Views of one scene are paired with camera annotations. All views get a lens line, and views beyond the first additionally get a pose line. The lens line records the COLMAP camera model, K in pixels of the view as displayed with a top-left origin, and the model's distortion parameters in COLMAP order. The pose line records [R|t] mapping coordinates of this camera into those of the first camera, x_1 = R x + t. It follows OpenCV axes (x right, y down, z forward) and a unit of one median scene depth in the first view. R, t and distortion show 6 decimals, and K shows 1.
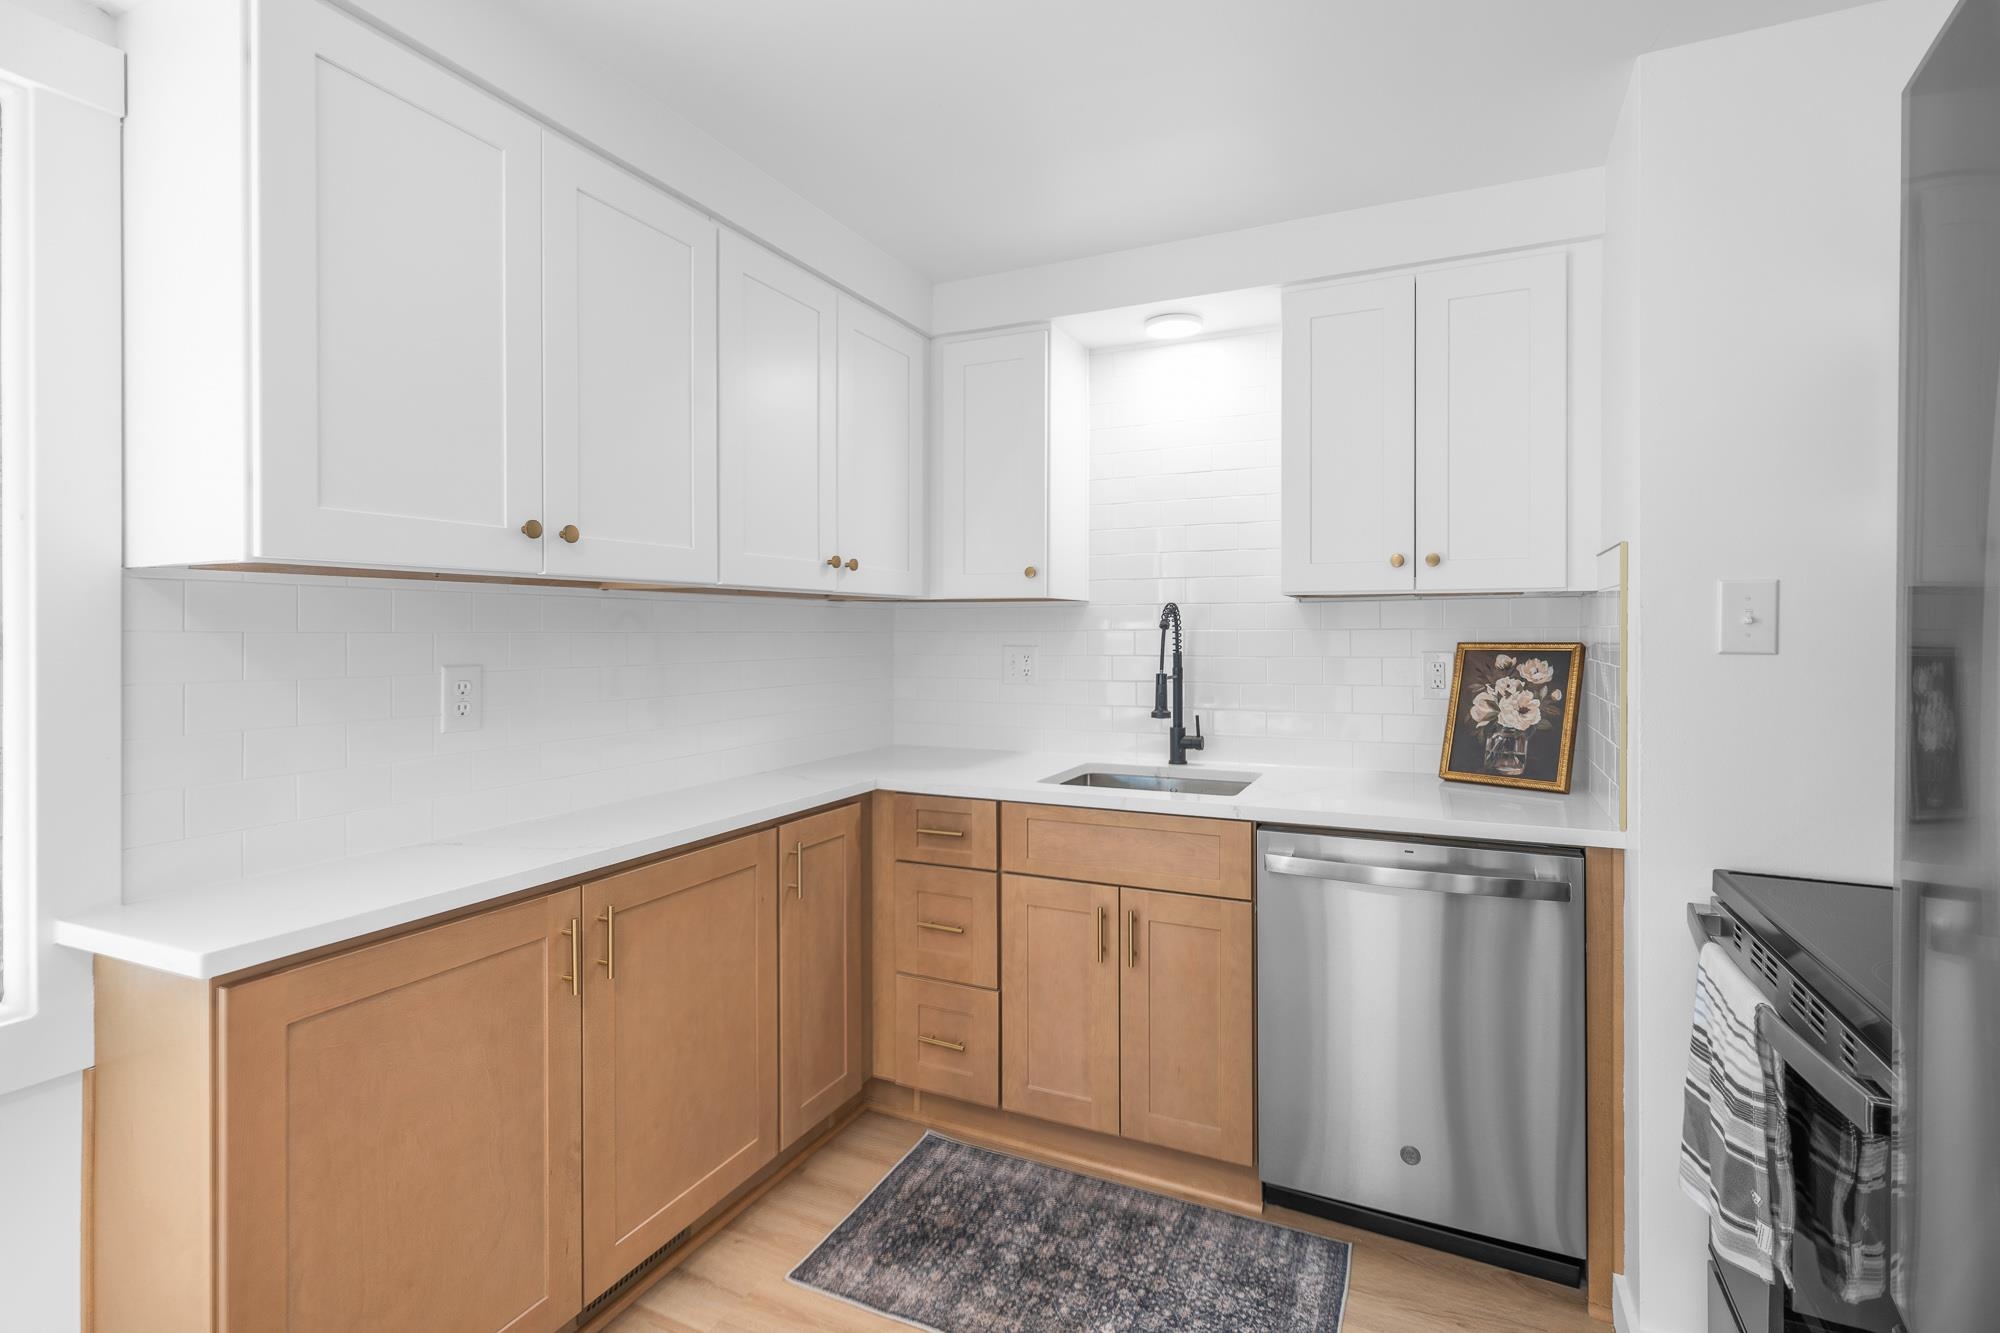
lens RADIAL K [[947.7, 0, 996.8], [0, 947.7, 635.5], [0, 0, 1]] dist [0.001855, 0.000324]
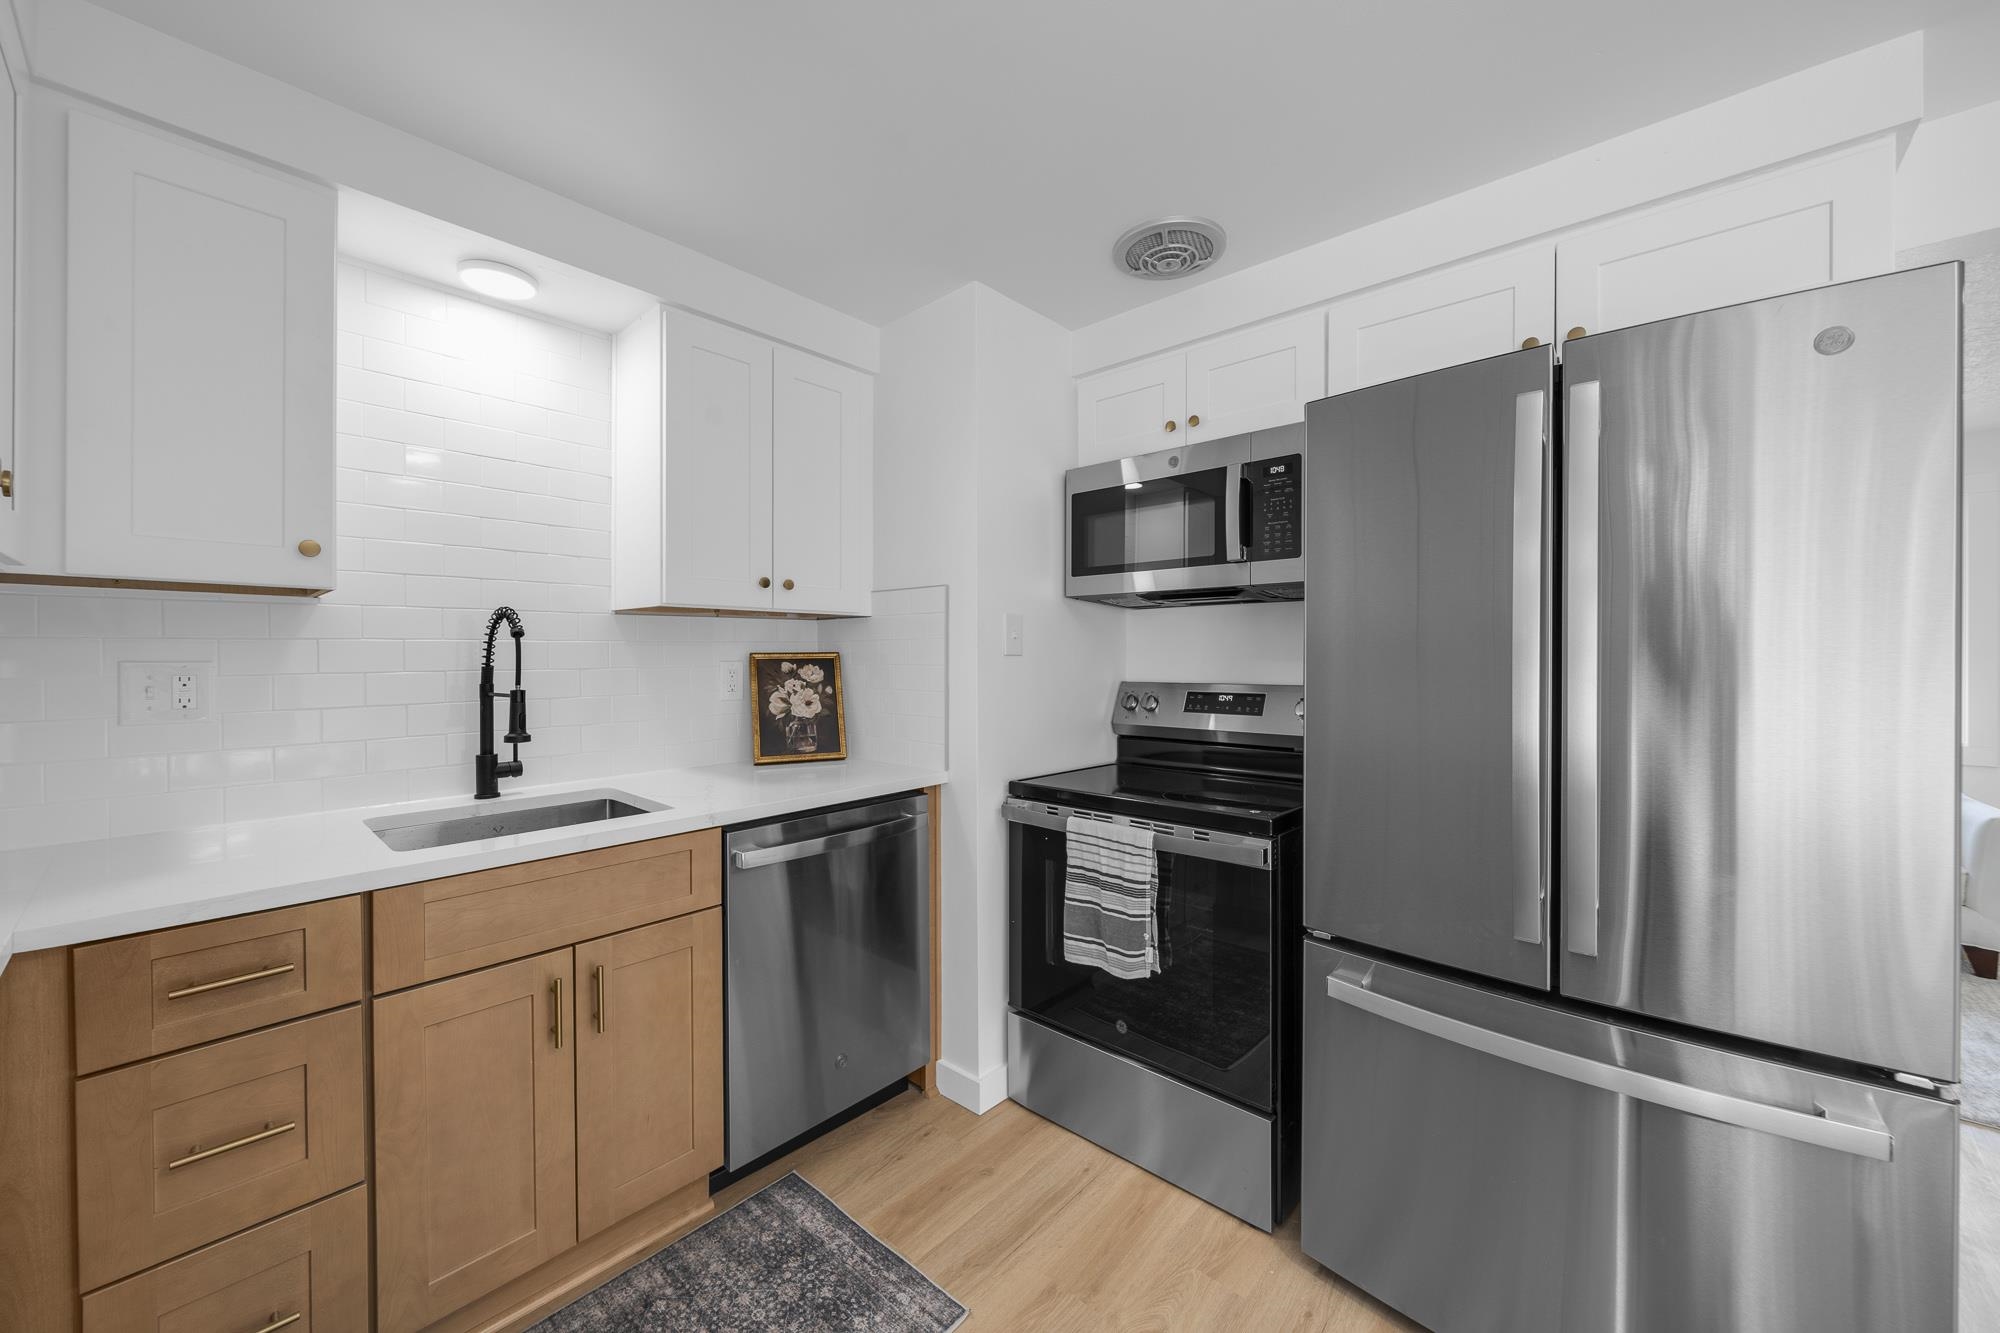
lens RADIAL K [[744.9, 0, 992.5], [0, 744.9, 659.5], [0, 0, 1]] dist [-0.000381, 0.000285]
pose [[0.290911, -0.006528, 0.956728, -0.398559], [0.005480, 0.999972, 0.005157, 0.014455], [-0.956734, 0.003743, 0.290939, 0.476149]]
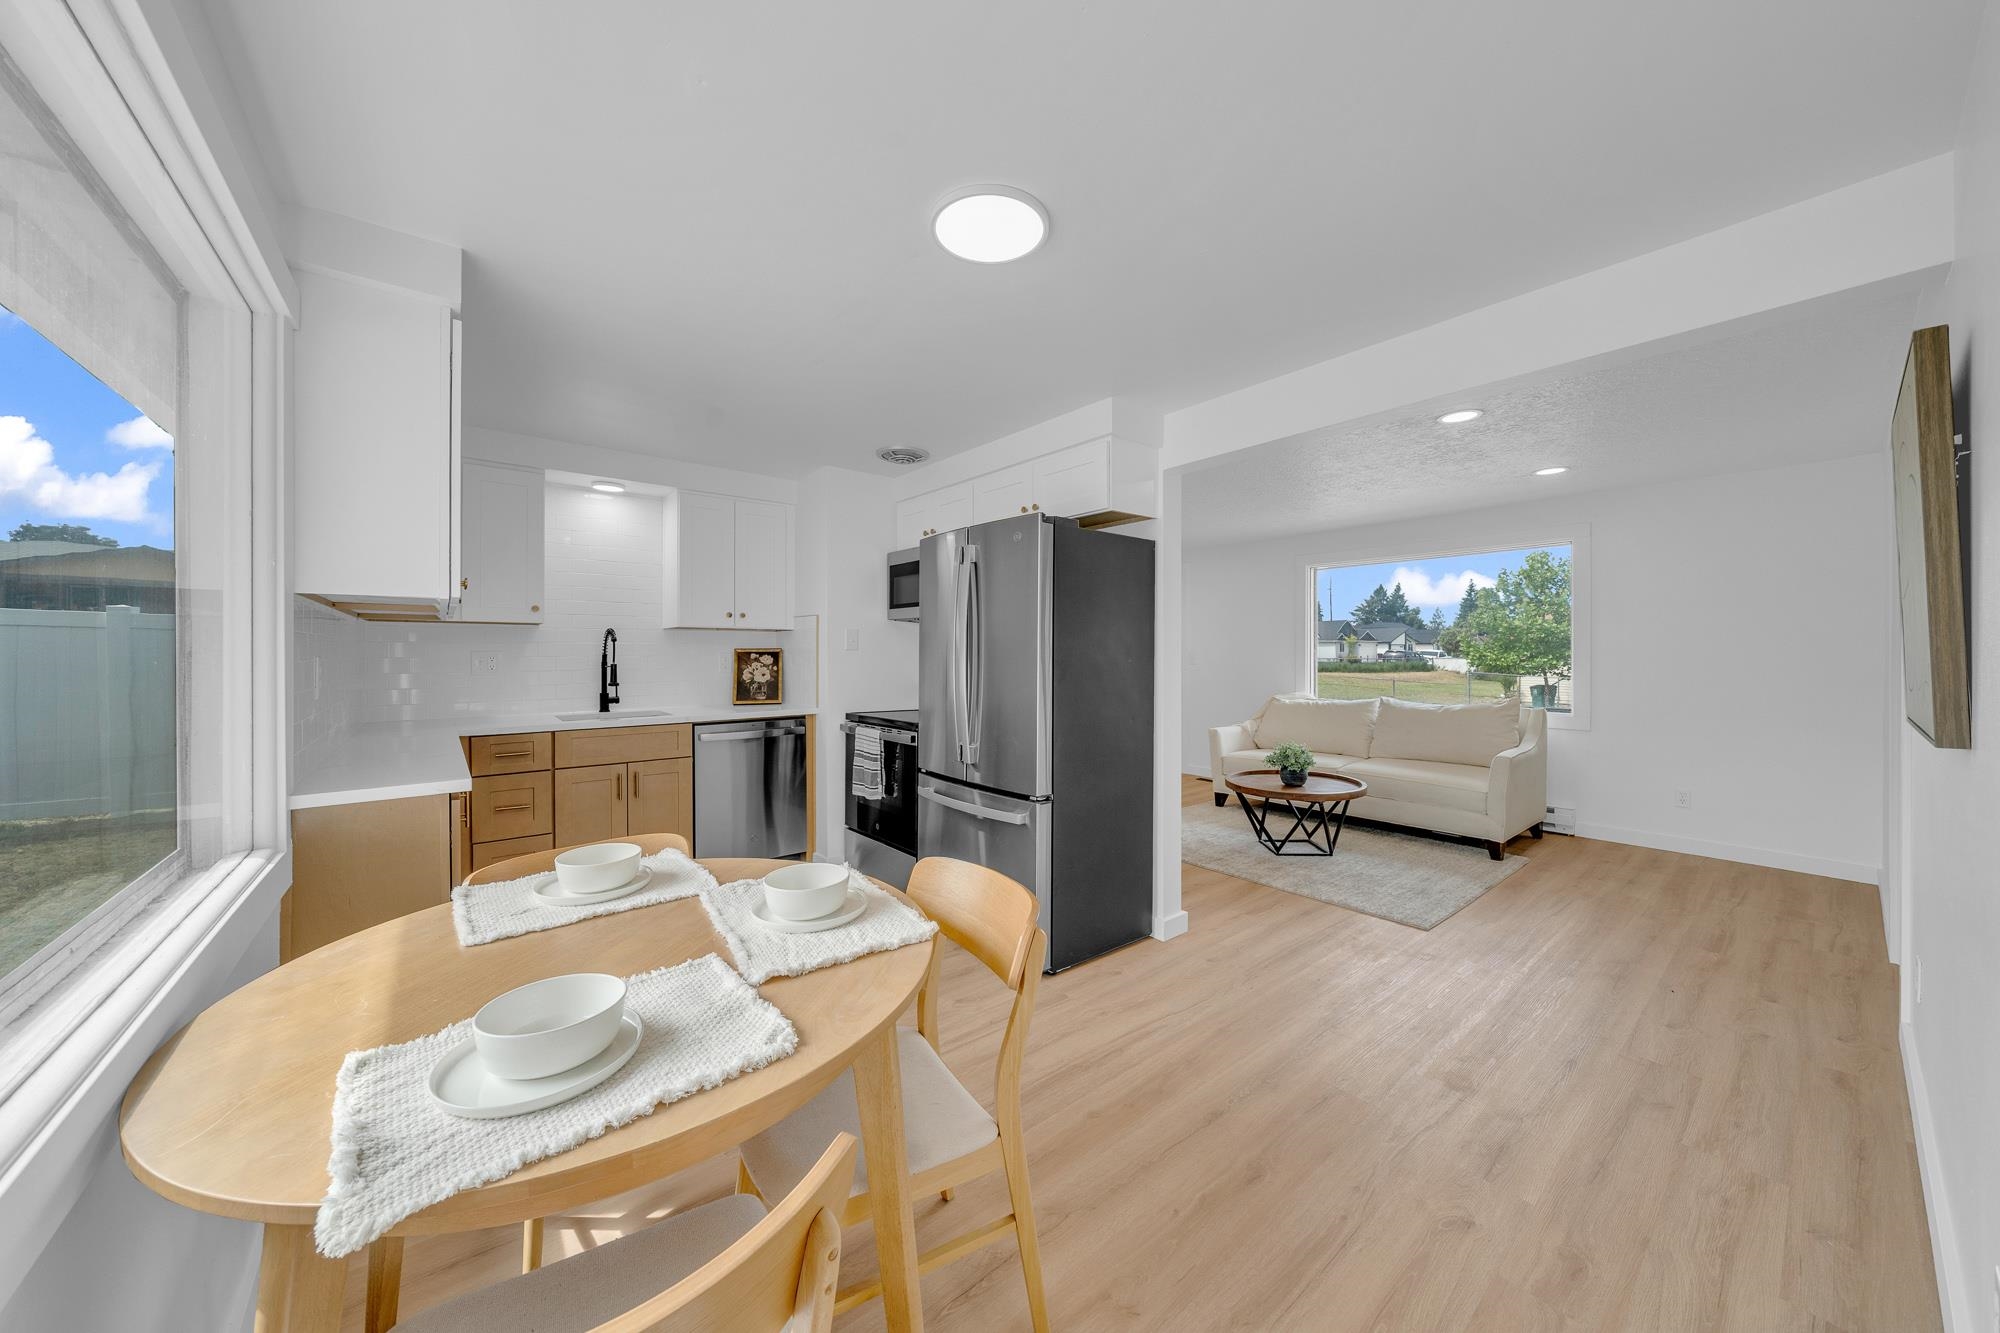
lens RADIAL K [[685.0, 0, 1000.0], [0, 685.0, 666.5], [0, 0, 1]] dist [-0.001985, -0.000237]
pose [[0.430956, -0.017409, 0.902205, -0.916450], [0.002465, 0.999833, 0.018116, 0.025648], [-0.902369, -0.005583, 0.430927, -0.420501]]
